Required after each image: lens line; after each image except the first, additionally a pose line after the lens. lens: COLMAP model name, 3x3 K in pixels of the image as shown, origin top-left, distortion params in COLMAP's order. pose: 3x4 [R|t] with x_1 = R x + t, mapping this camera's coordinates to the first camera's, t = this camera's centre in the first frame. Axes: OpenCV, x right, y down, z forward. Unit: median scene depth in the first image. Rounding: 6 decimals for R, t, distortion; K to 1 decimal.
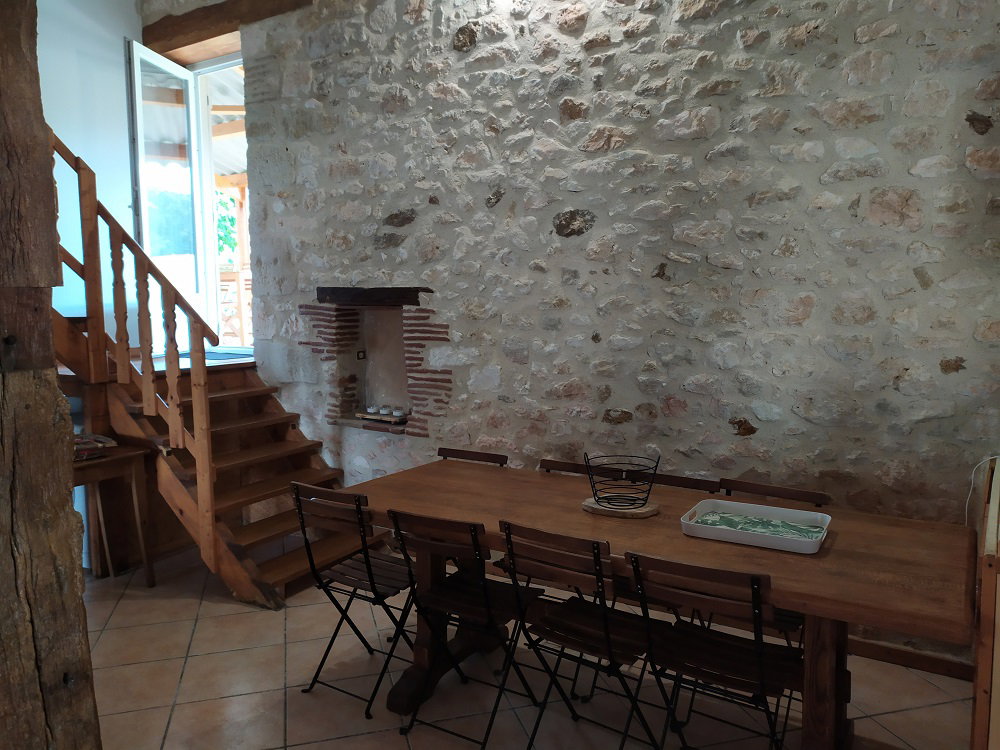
lens RADIAL K [[745.3, 0, 505.6], [0, 745.3, 369.6], [0, 0, 1]] dist [0.059534, -0.041884]
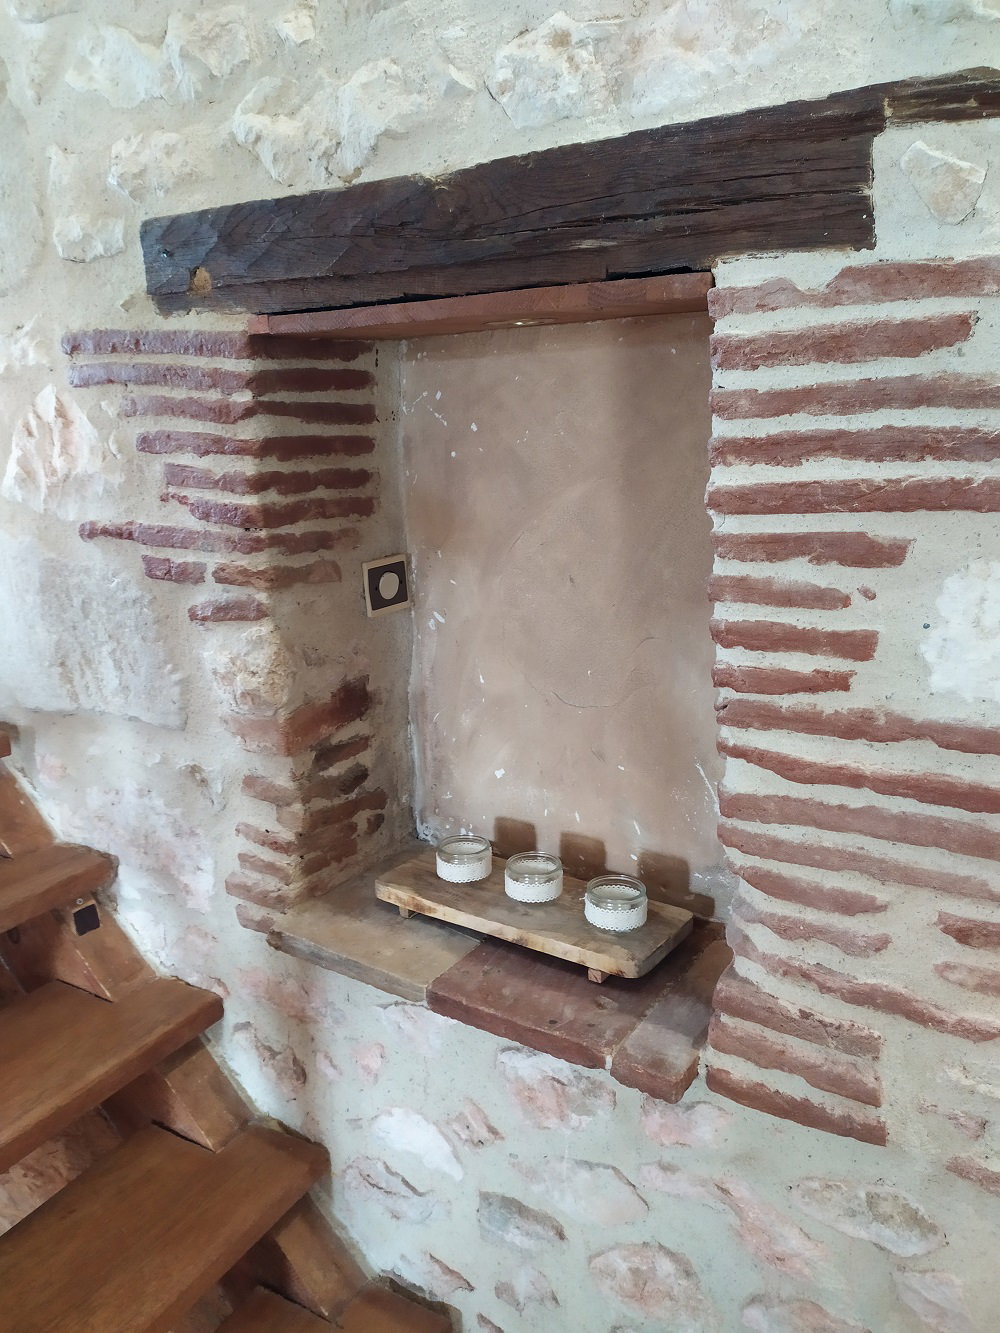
lens RADIAL K [[993.5, 0, 510.1], [0, 993.5, 666.6], [0, 0, 1]] dist [0.059534, -0.041884]
pose [[0.999843, -0.017730, 0.000355, -0.165886], [0.017546, 0.991961, 0.125318, -0.032407], [-0.002574, -0.125293, 0.992116, 0.749517]]
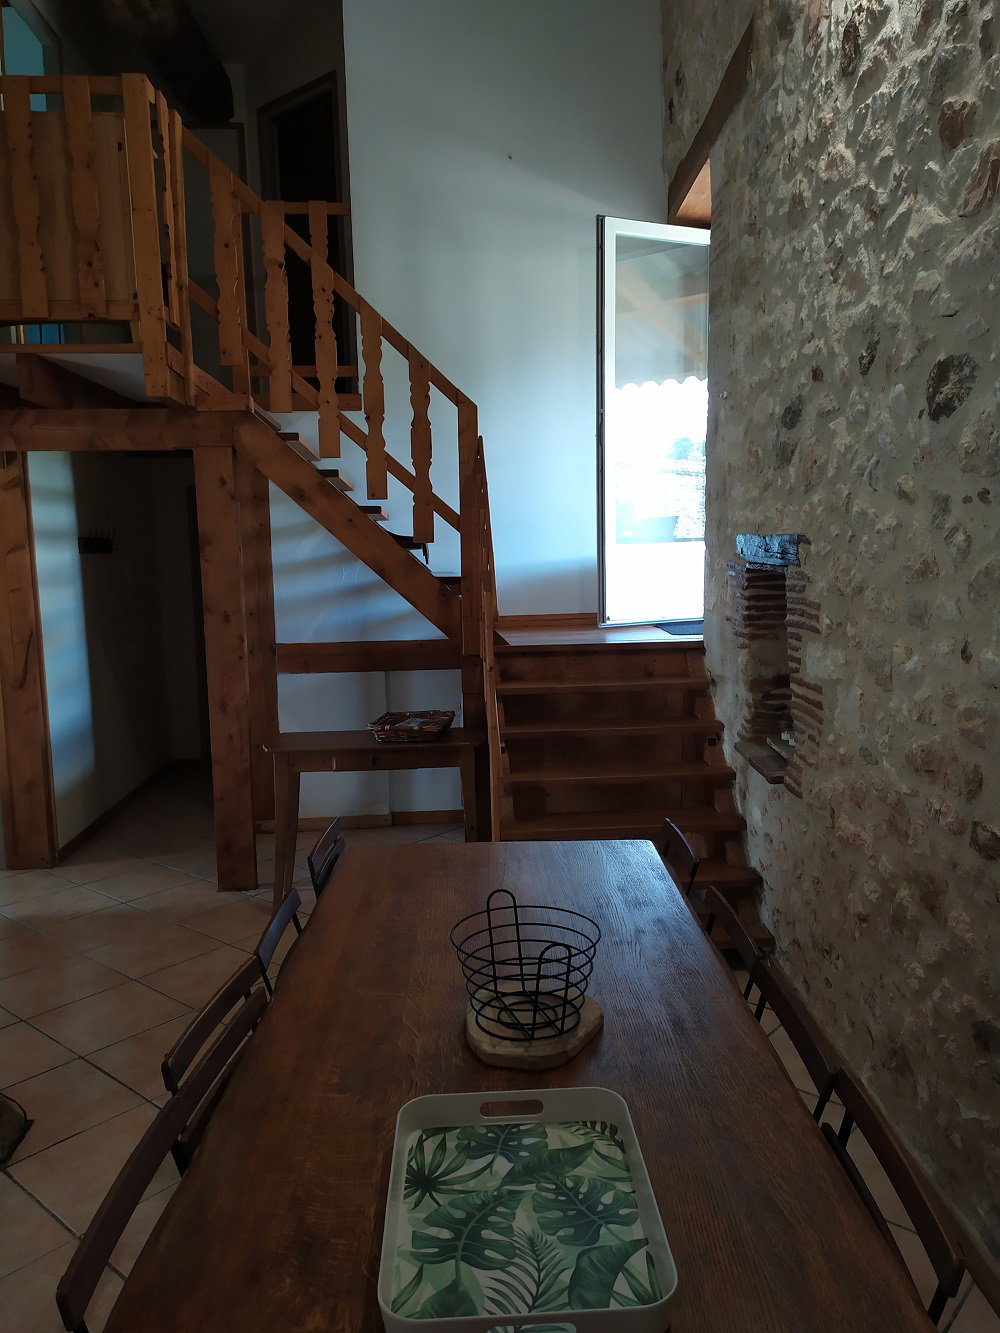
lens RADIAL K [[993.5, 0, 514.4], [0, 993.5, 675.0], [0, 0, 1]] dist [0.059534, -0.041884]
pose [[0.556162, 0.103802, -0.824566, 0.365437], [-0.063350, 0.994578, 0.082476, -0.048427], [0.828656, 0.006366, 0.559722, 0.365232]]
